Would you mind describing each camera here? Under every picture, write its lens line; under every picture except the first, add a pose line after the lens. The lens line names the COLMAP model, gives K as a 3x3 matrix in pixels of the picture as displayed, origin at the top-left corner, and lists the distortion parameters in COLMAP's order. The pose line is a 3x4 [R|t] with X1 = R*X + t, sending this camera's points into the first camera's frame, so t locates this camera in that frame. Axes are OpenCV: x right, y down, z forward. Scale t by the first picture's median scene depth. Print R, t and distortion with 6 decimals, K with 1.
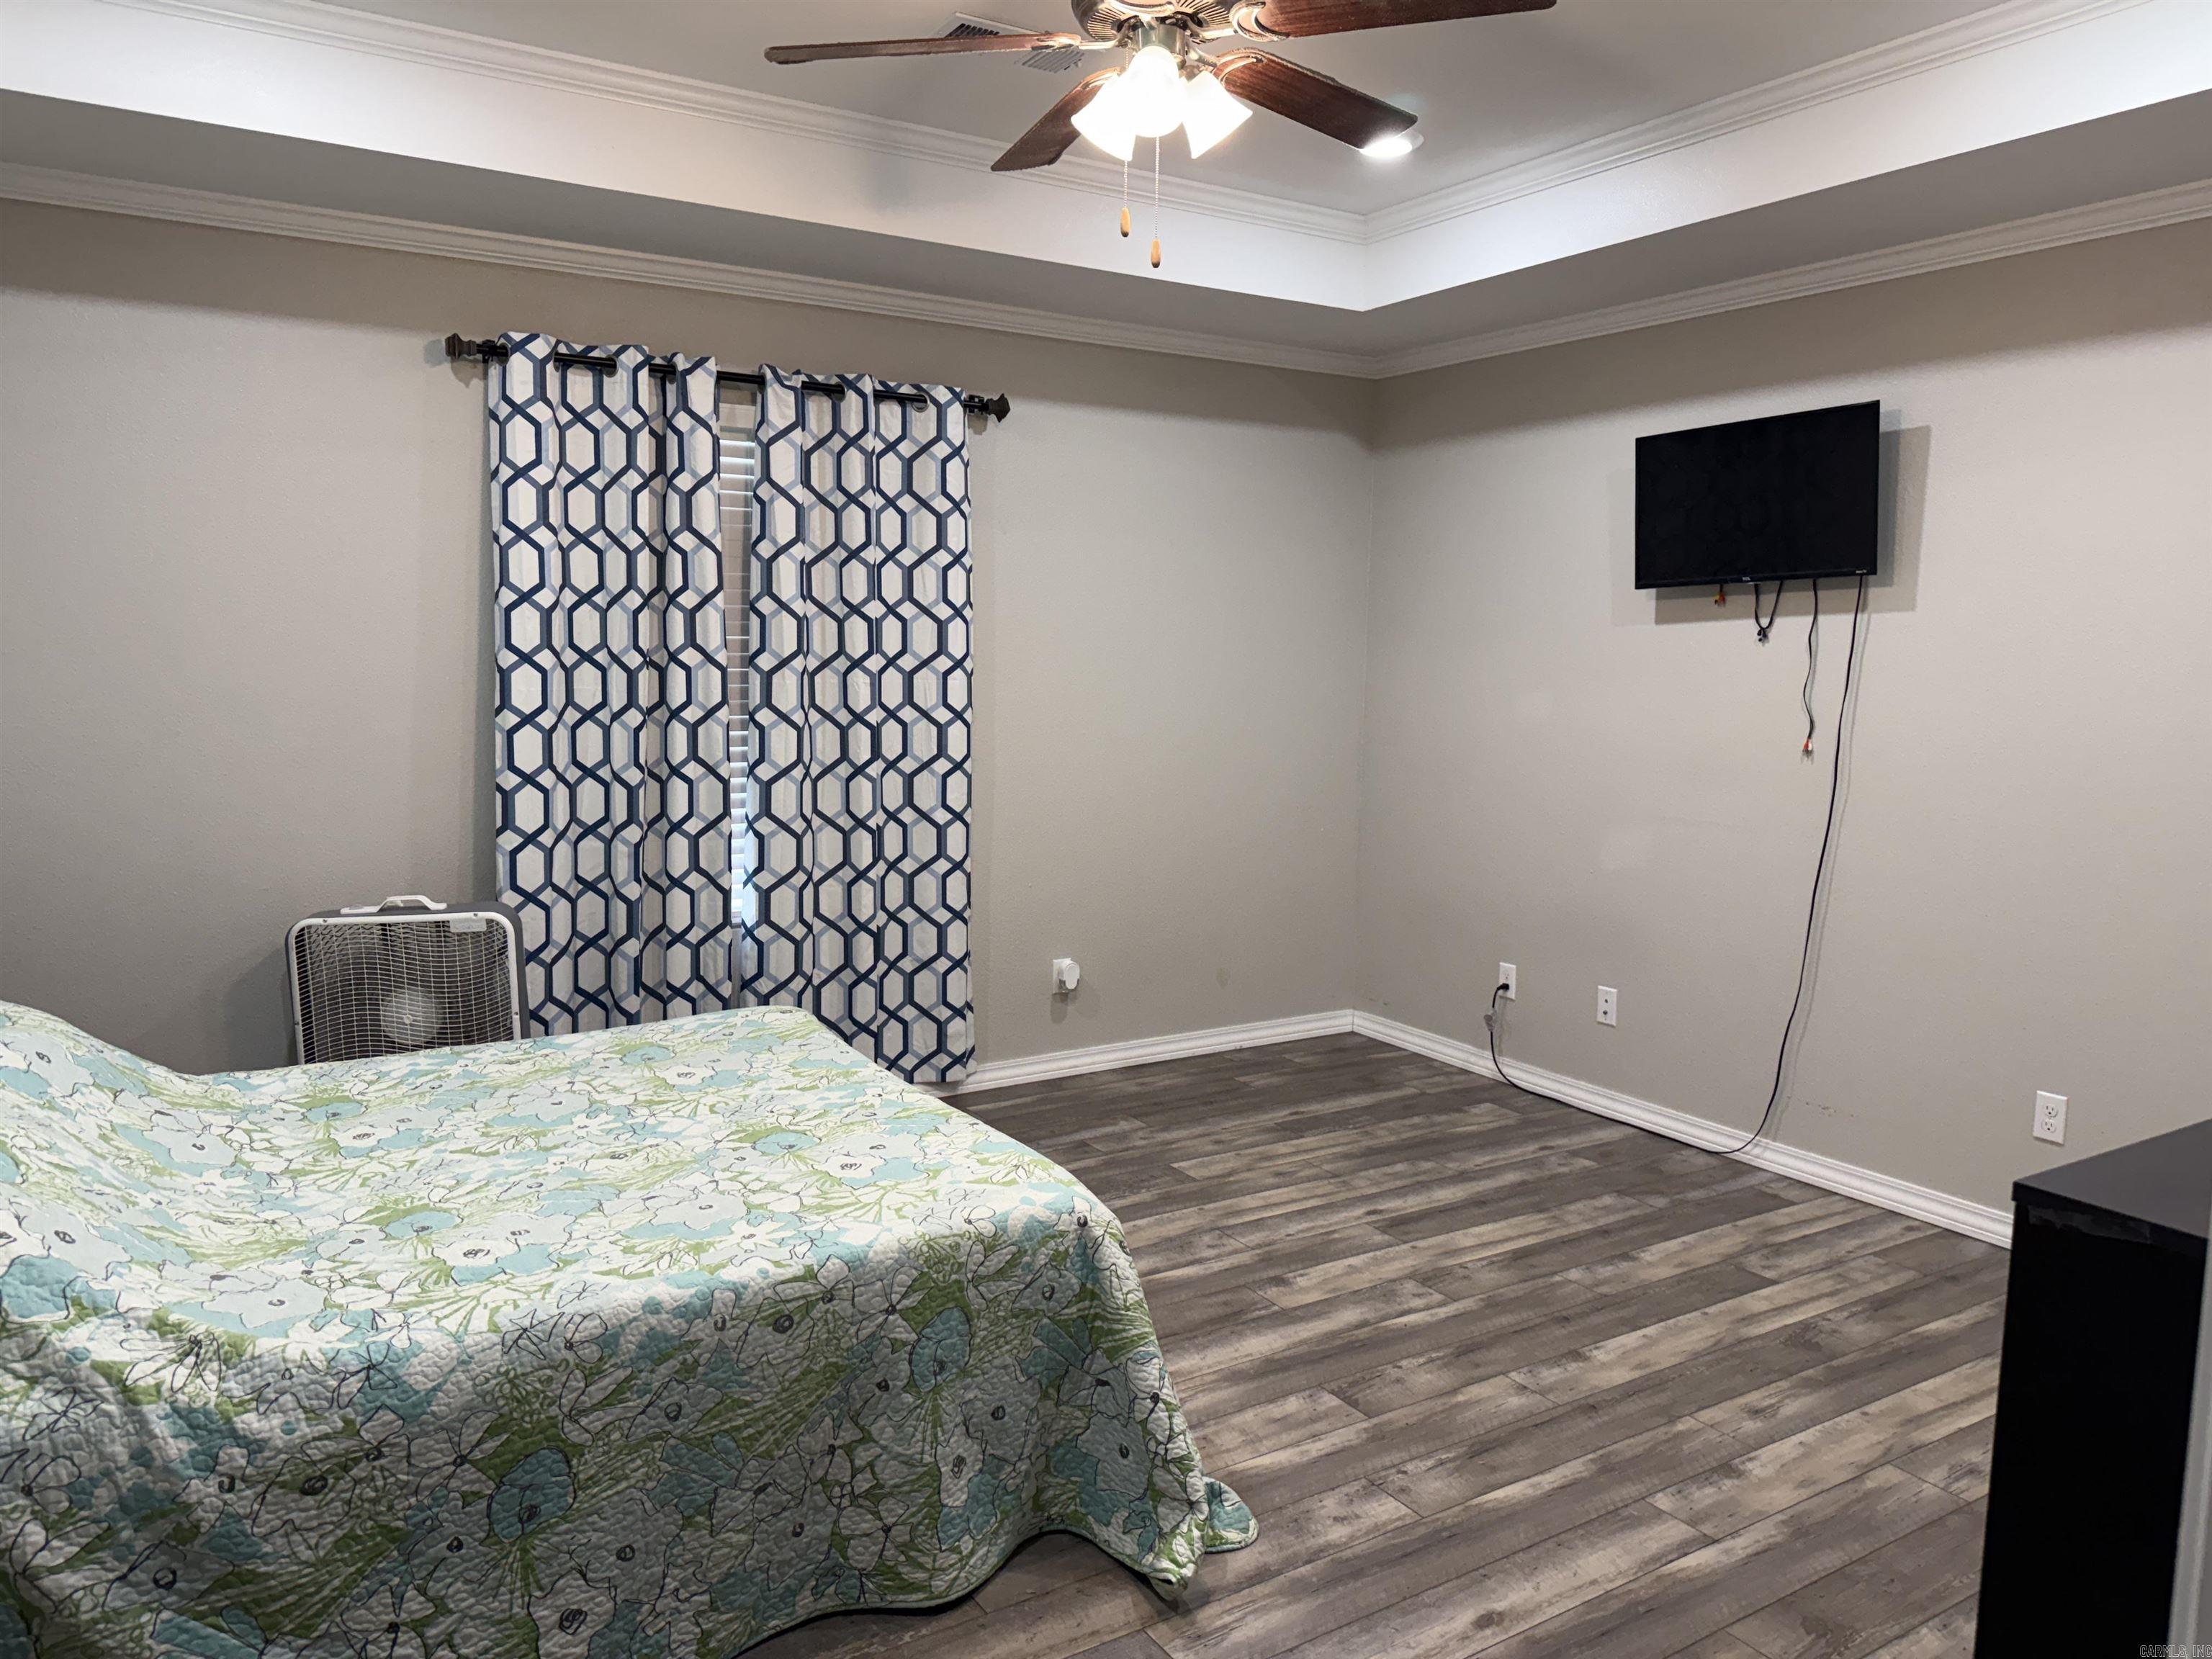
lens RADIAL K [[1564.7, 0, 1126.5], [0, 1564.7, 827.4], [0, 0, 1]] dist [0.071867, -0.074458]
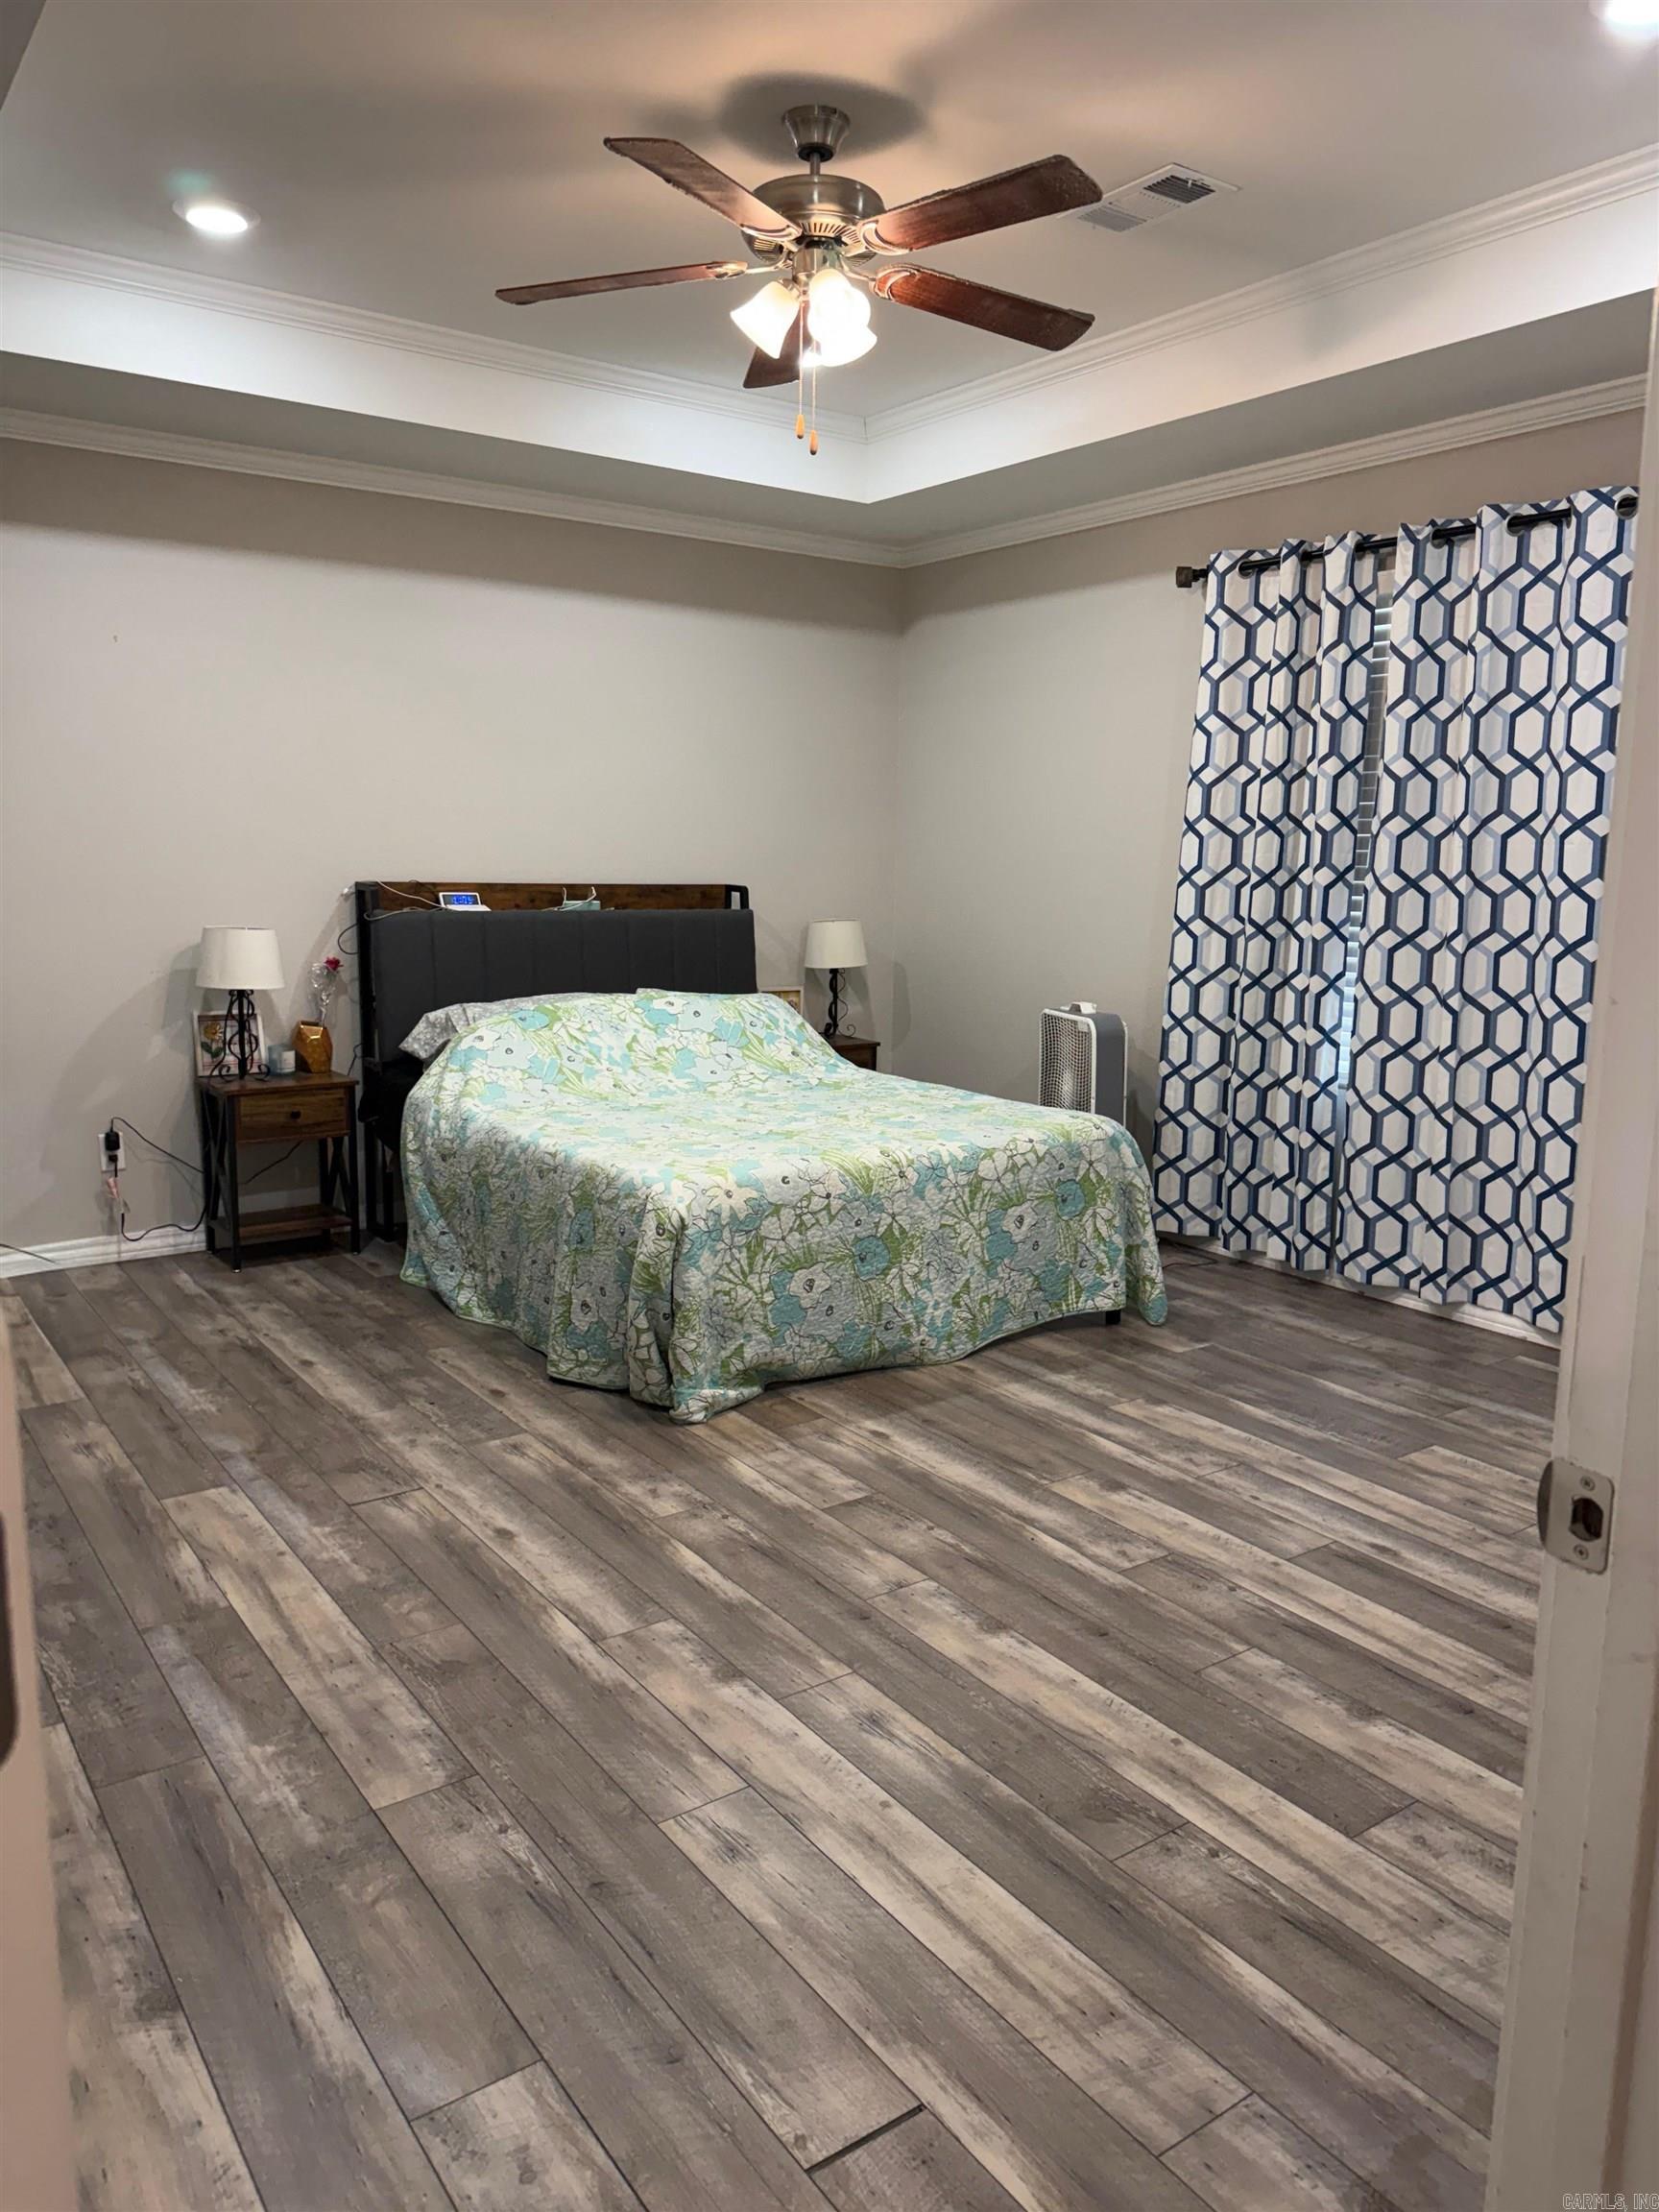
lens RADIAL K [[1564.7, 0, 841.5], [0, 1564.7, 1102.6], [0, 0, 1]] dist [0.071867, -0.074458]
pose [[0.051033, 0.137840, -0.989139, 0.958994], [-0.153060, 0.979808, 0.128642, -0.013579], [0.986898, 0.144832, 0.071101, 0.772994]]
